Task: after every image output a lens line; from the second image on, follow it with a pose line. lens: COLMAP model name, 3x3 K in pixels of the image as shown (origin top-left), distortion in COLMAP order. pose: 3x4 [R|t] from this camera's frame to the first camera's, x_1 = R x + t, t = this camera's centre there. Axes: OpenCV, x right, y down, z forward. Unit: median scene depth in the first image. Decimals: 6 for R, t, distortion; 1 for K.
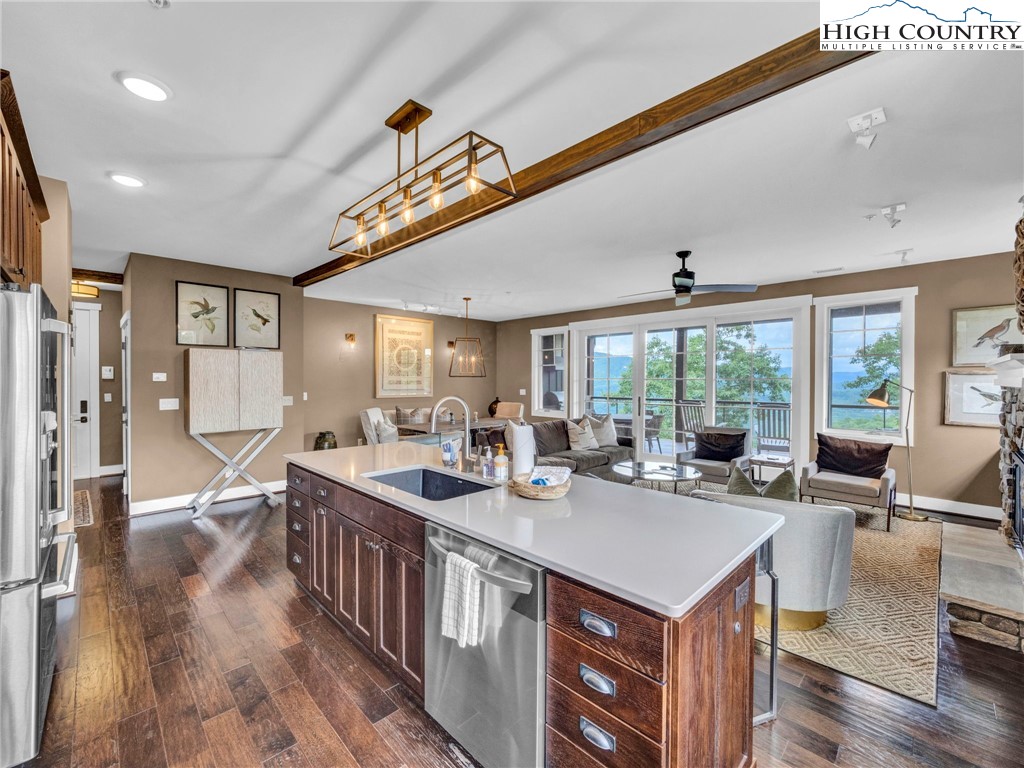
lens RADIAL K [[422.4, 0, 515.3], [0, 422.4, 383.5], [0, 0, 1]] dist [-0.002609, -0.000358]
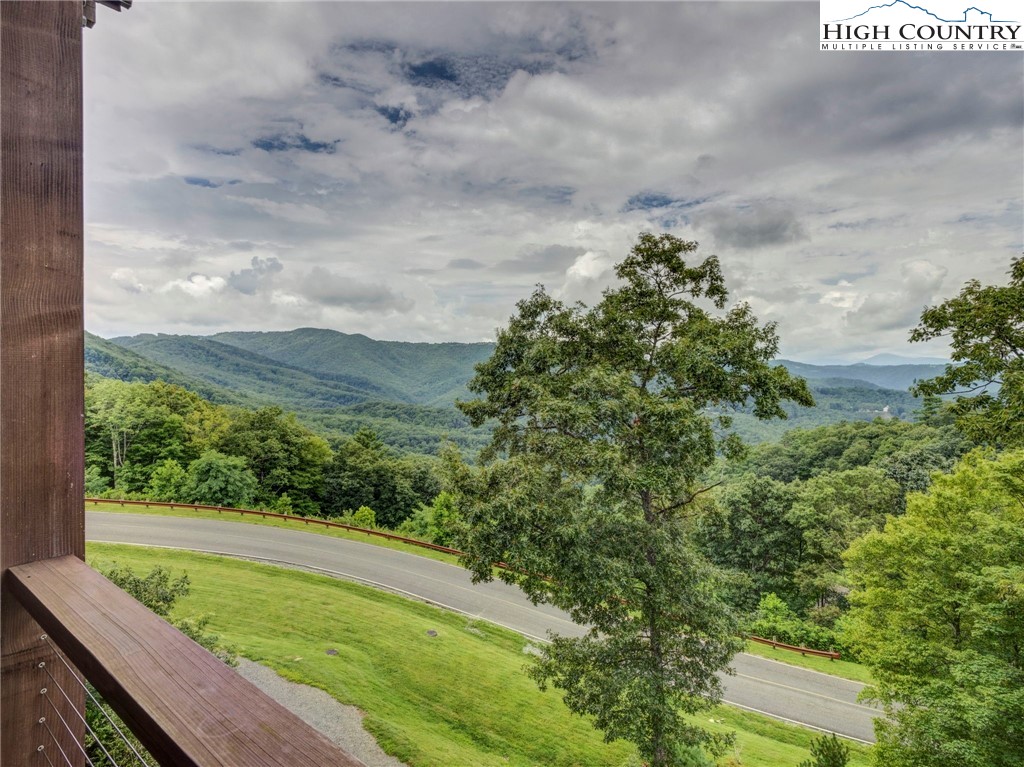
lens RADIAL K [[545.0, 0, 509.0], [0, 545.0, 378.8], [0, 0, 1]] dist [-0.008223, 0.003635]
pose [[0.991325, -0.011592, 0.130920, 0.208608], [0.011876, 0.999929, -0.001392, -0.006891], [-0.130895, 0.002935, 0.991392, 0.360342]]
